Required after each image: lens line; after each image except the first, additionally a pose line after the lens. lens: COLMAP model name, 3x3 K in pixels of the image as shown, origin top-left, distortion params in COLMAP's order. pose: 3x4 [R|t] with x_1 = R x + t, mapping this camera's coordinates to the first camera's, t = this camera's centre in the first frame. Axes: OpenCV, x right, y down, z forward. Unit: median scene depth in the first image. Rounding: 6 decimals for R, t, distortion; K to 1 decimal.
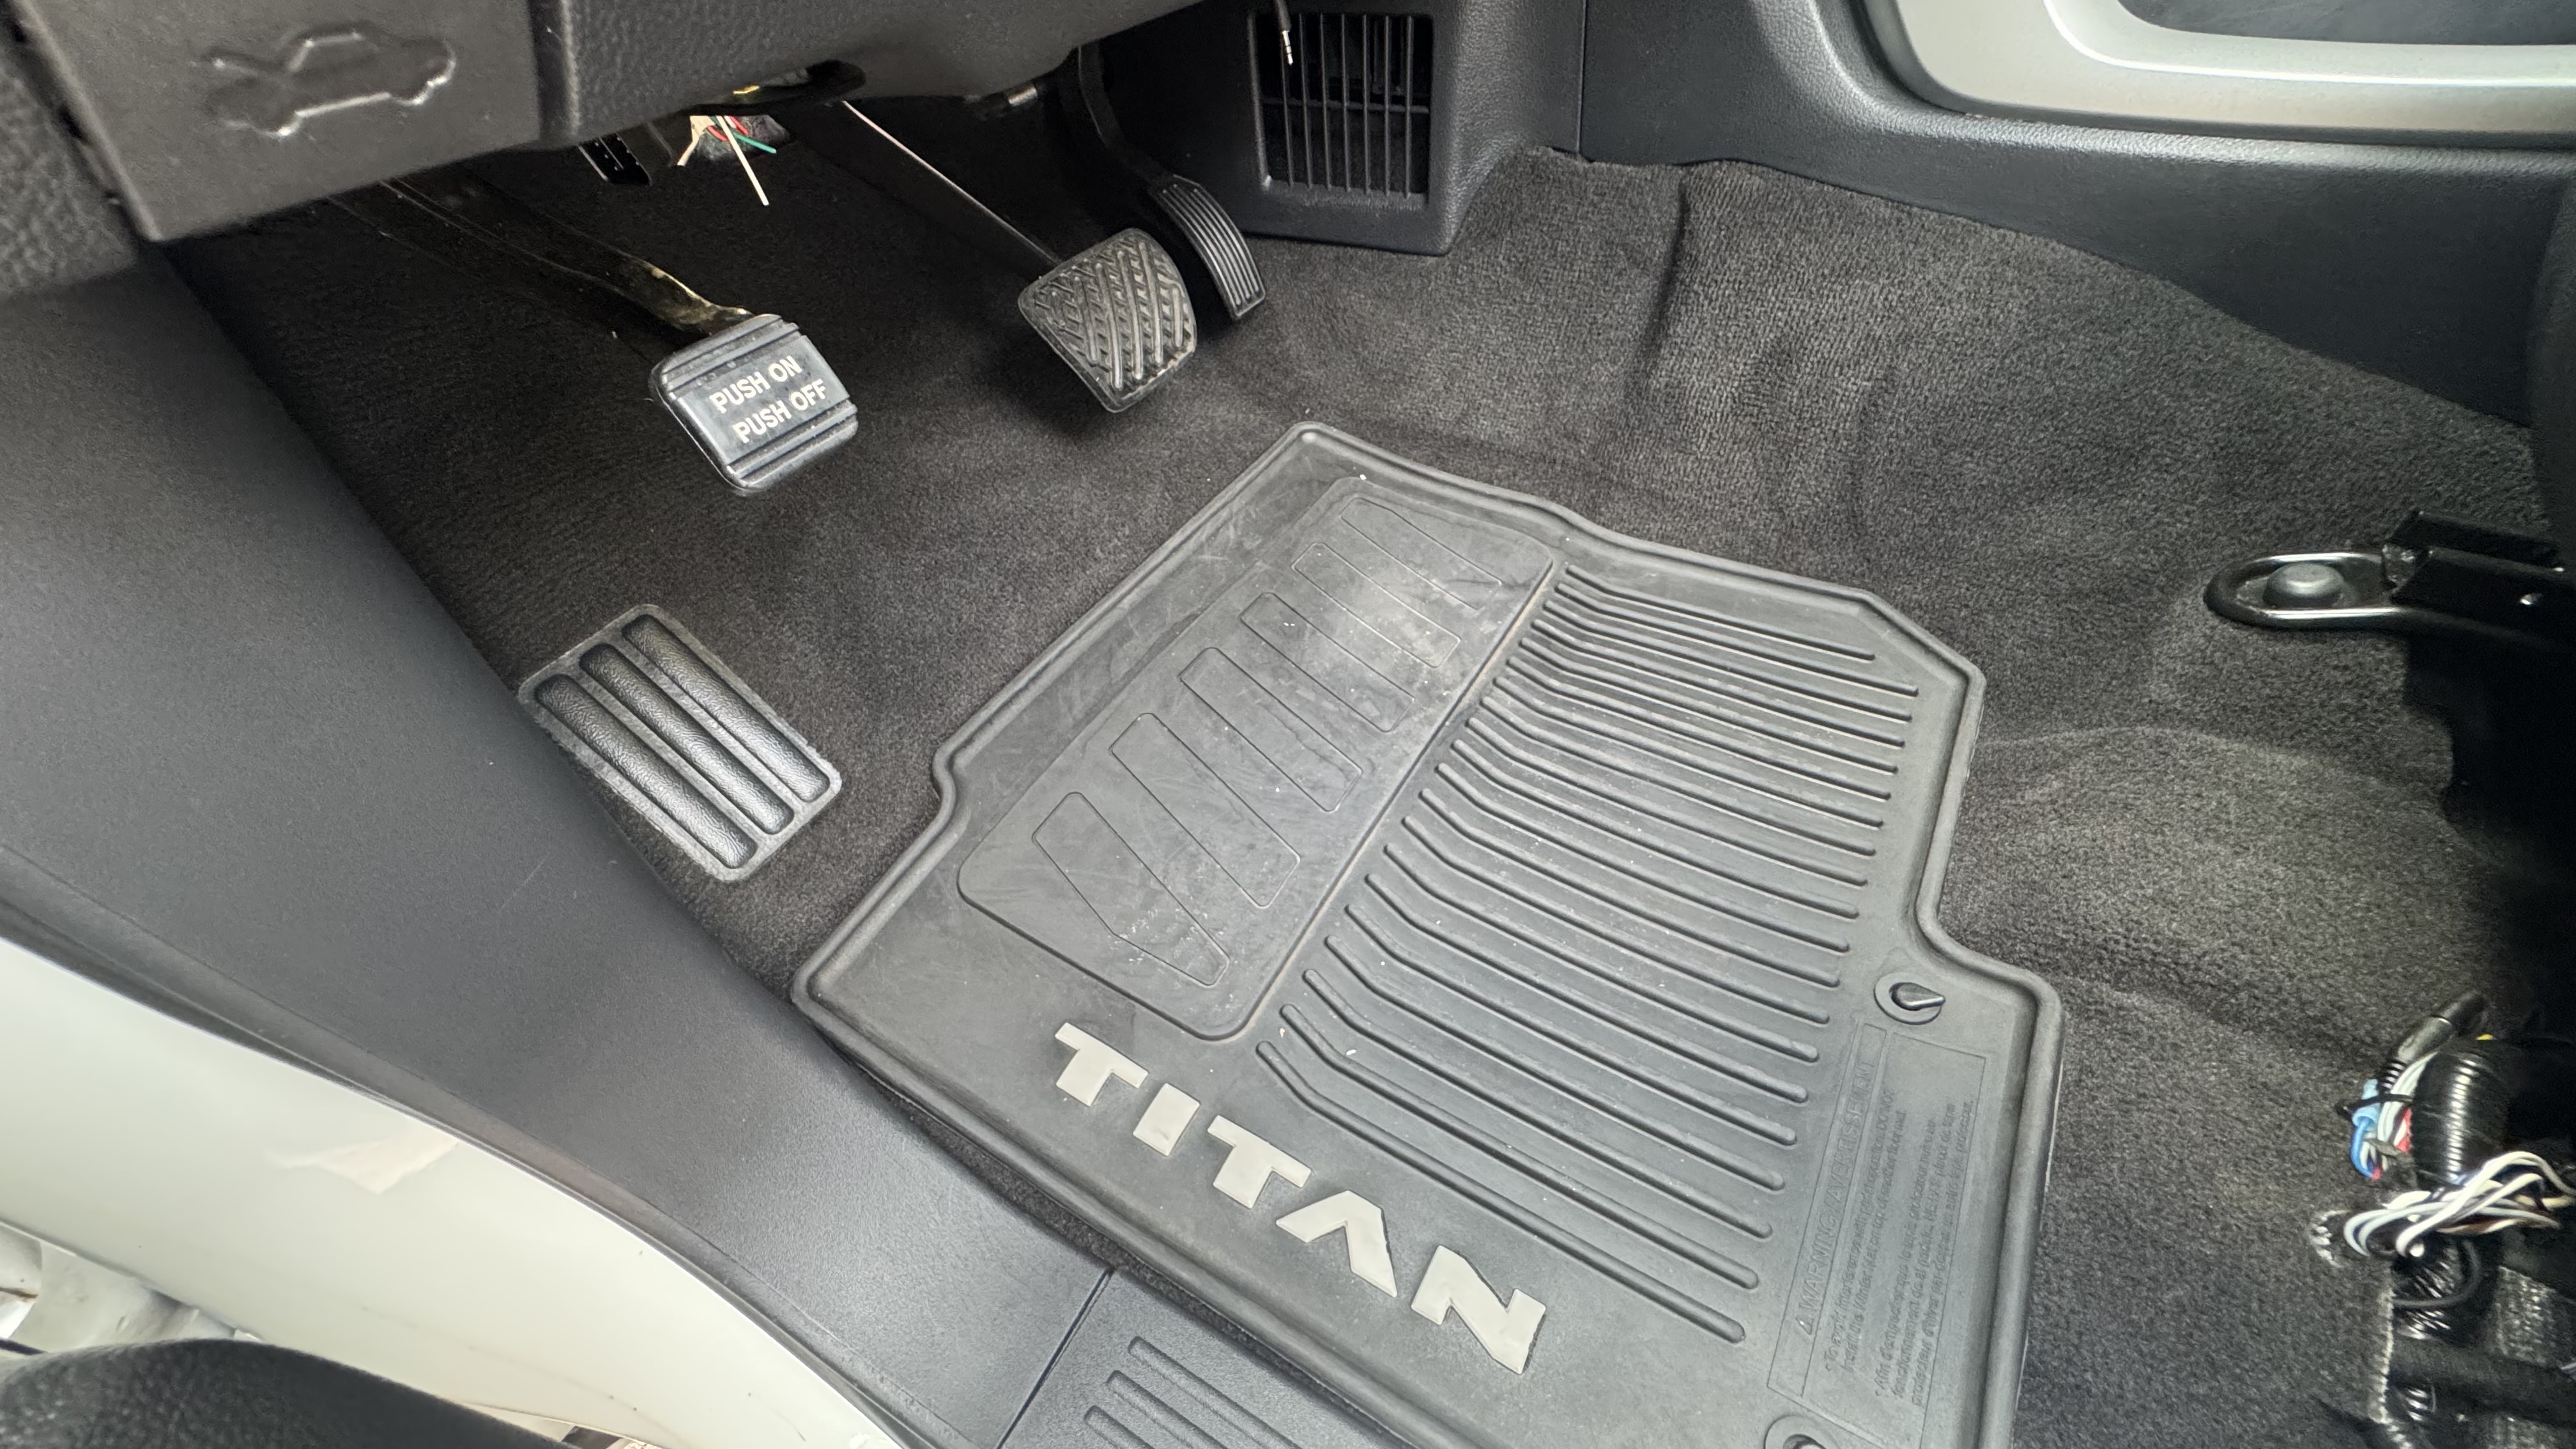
lens RADIAL K [[1030.3, 0, 1285.7], [0, 1030.3, 730.9], [0, 0, 1]] dist [-0.003281, -0.000334]
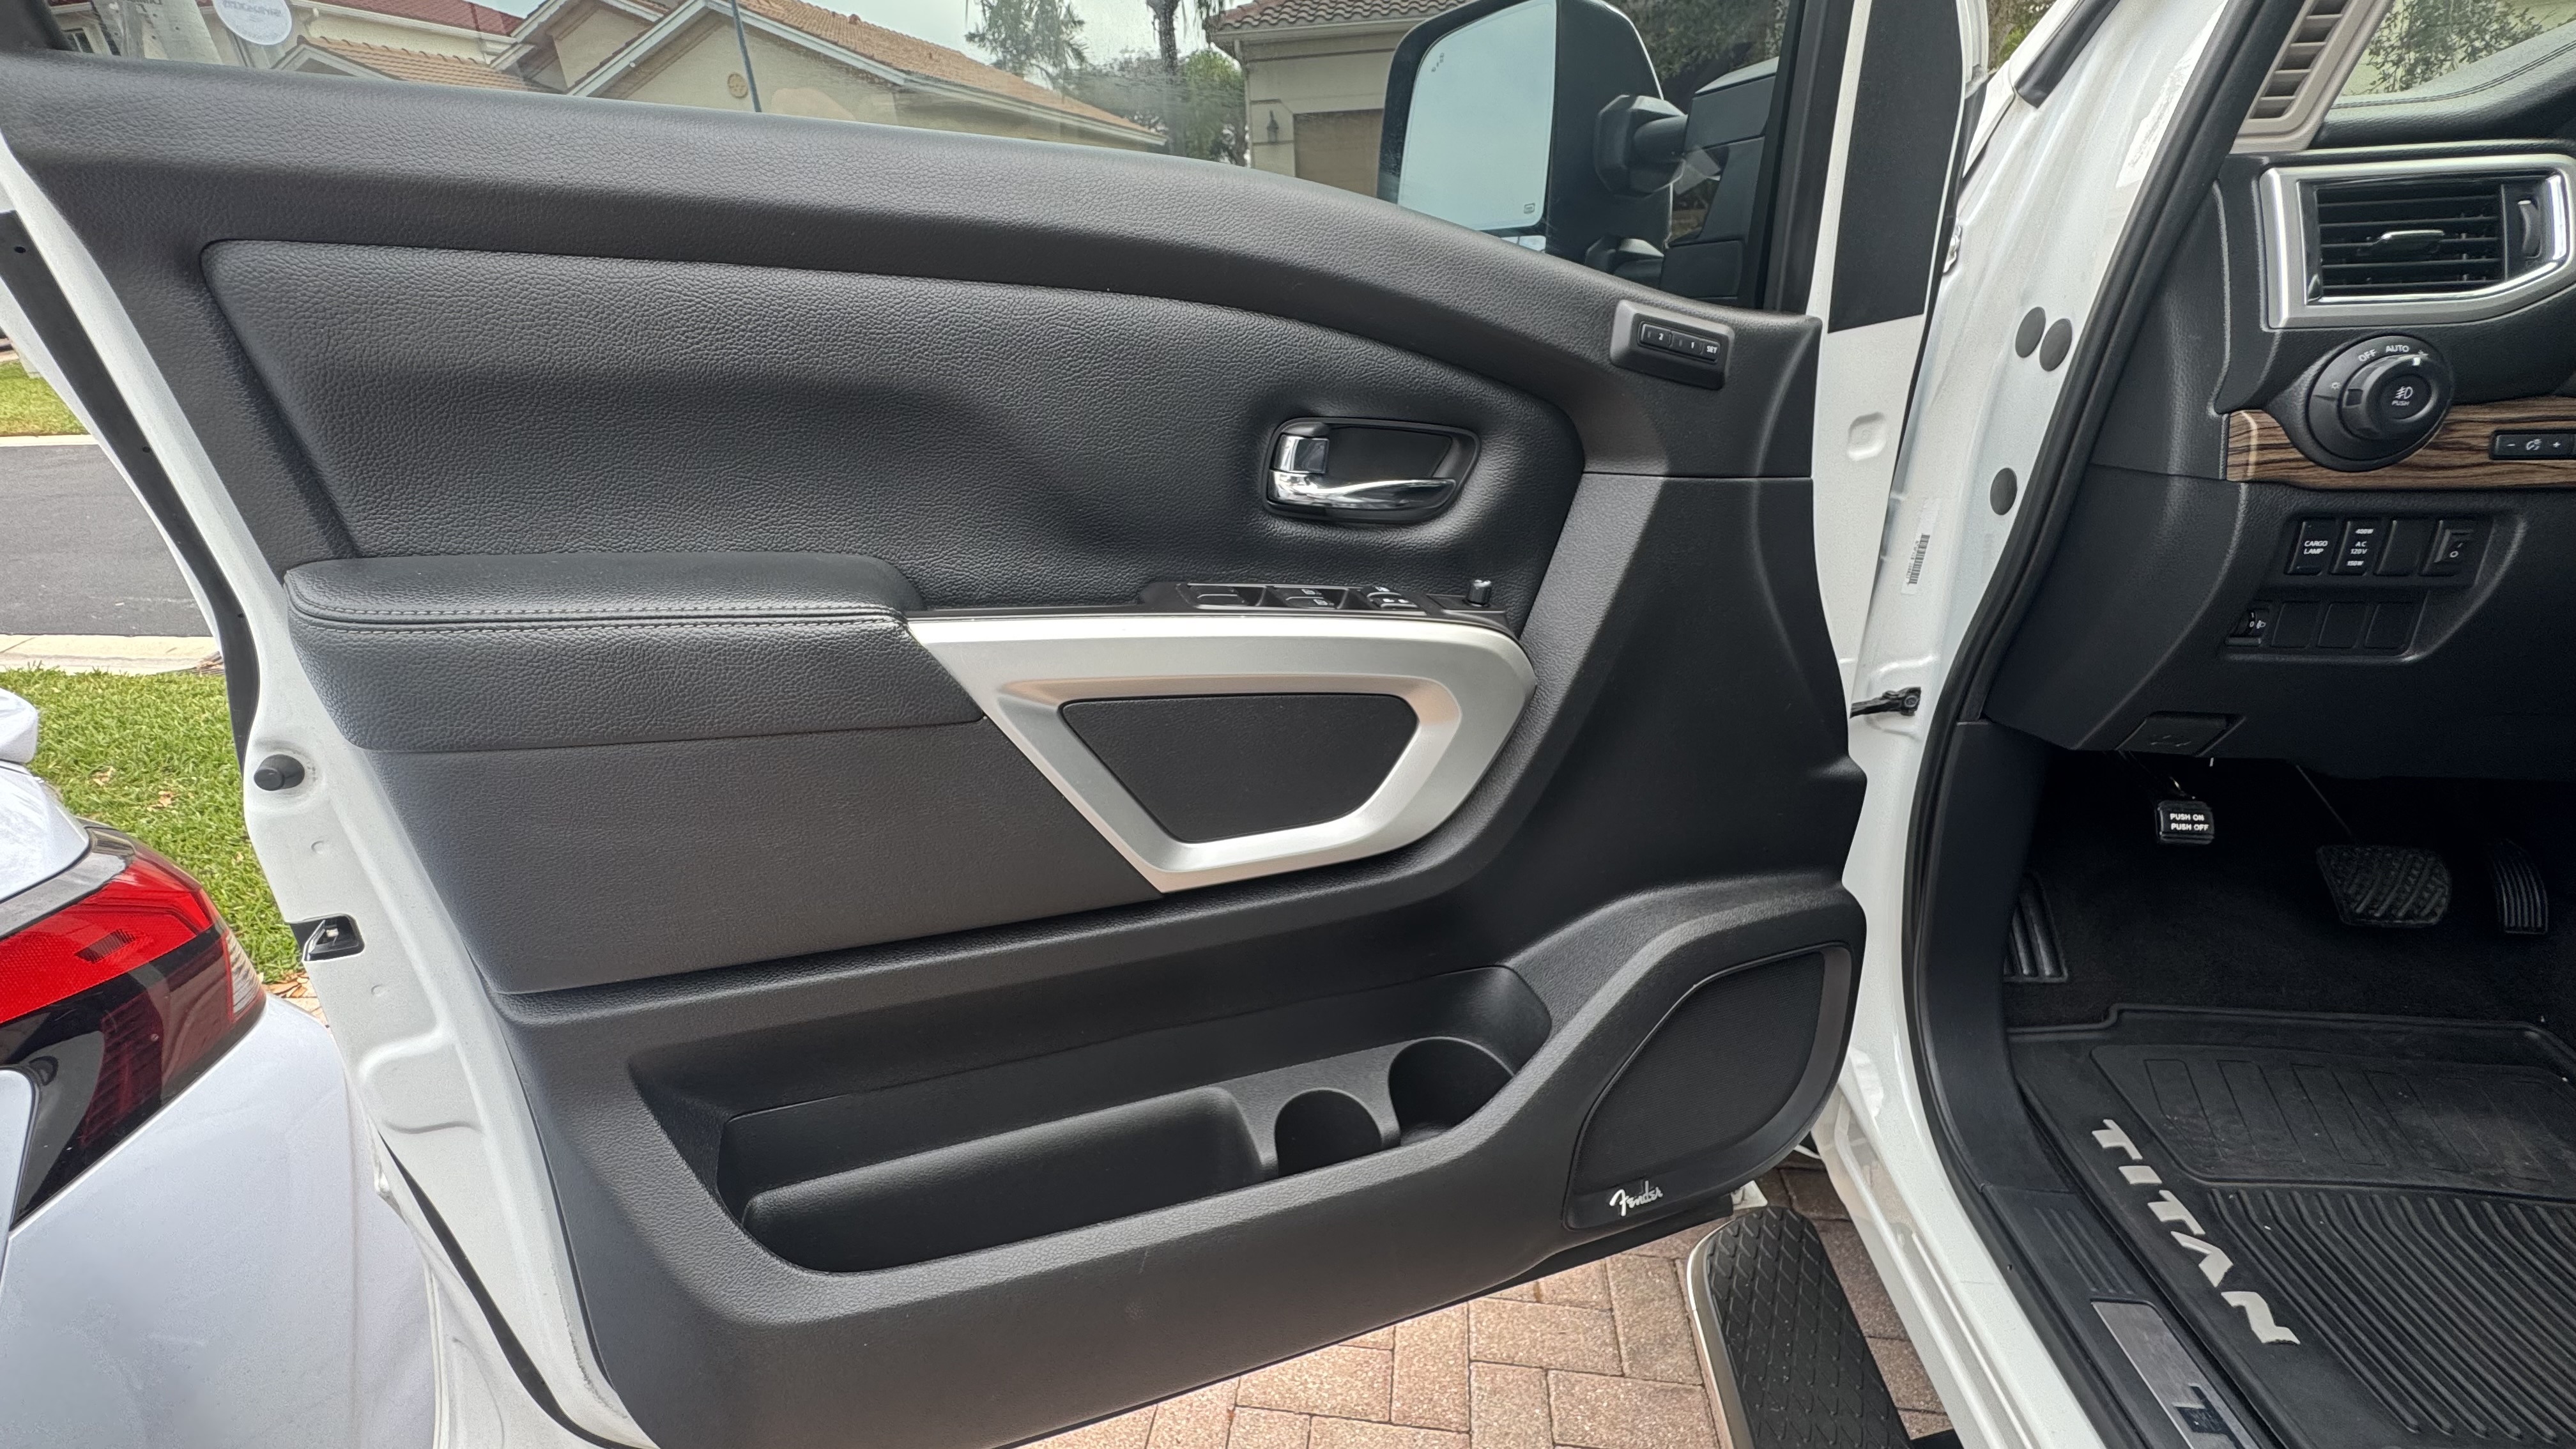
lens RADIAL K [[1030.3, 0, 1285.7], [0, 1030.3, 730.9], [0, 0, 1]] dist [-0.003281, -0.000334]
pose [[0.403264, 0.362102, -0.840393, 0.482230], [-0.650908, 0.759014, 0.014699, 0.626040], [0.643193, 0.541091, 0.541779, -1.361591]]
